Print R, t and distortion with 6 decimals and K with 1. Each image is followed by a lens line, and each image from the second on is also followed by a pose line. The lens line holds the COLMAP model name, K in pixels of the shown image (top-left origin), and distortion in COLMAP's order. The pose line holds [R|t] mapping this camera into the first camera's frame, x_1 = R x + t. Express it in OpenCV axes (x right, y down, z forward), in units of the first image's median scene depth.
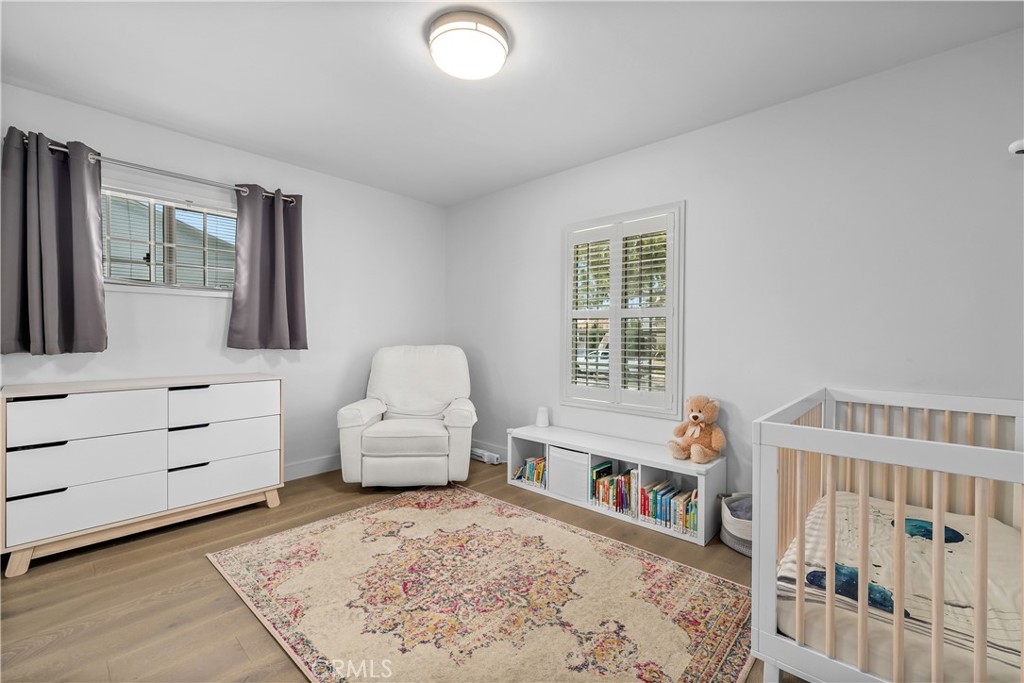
lens RADIAL K [[441.1, 0, 512.0], [0, 441.1, 341.5], [0, 0, 1]] dist [0.001568, -0.000261]
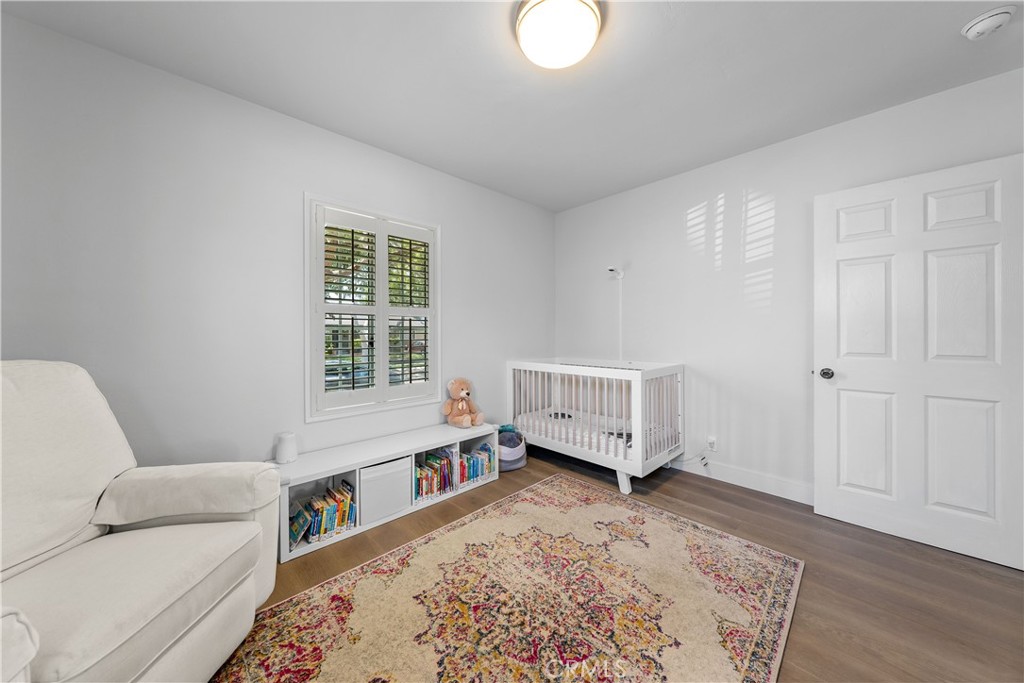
lens RADIAL K [[353.4, 0, 514.4], [0, 353.4, 334.0], [0, 0, 1]] dist [-0.000140, 0.000078]
pose [[0.042790, -0.009350, 0.999040, -0.675266], [0.011134, 0.999899, 0.008881, -0.020102], [-0.999022, 0.010743, 0.042889, 0.837896]]
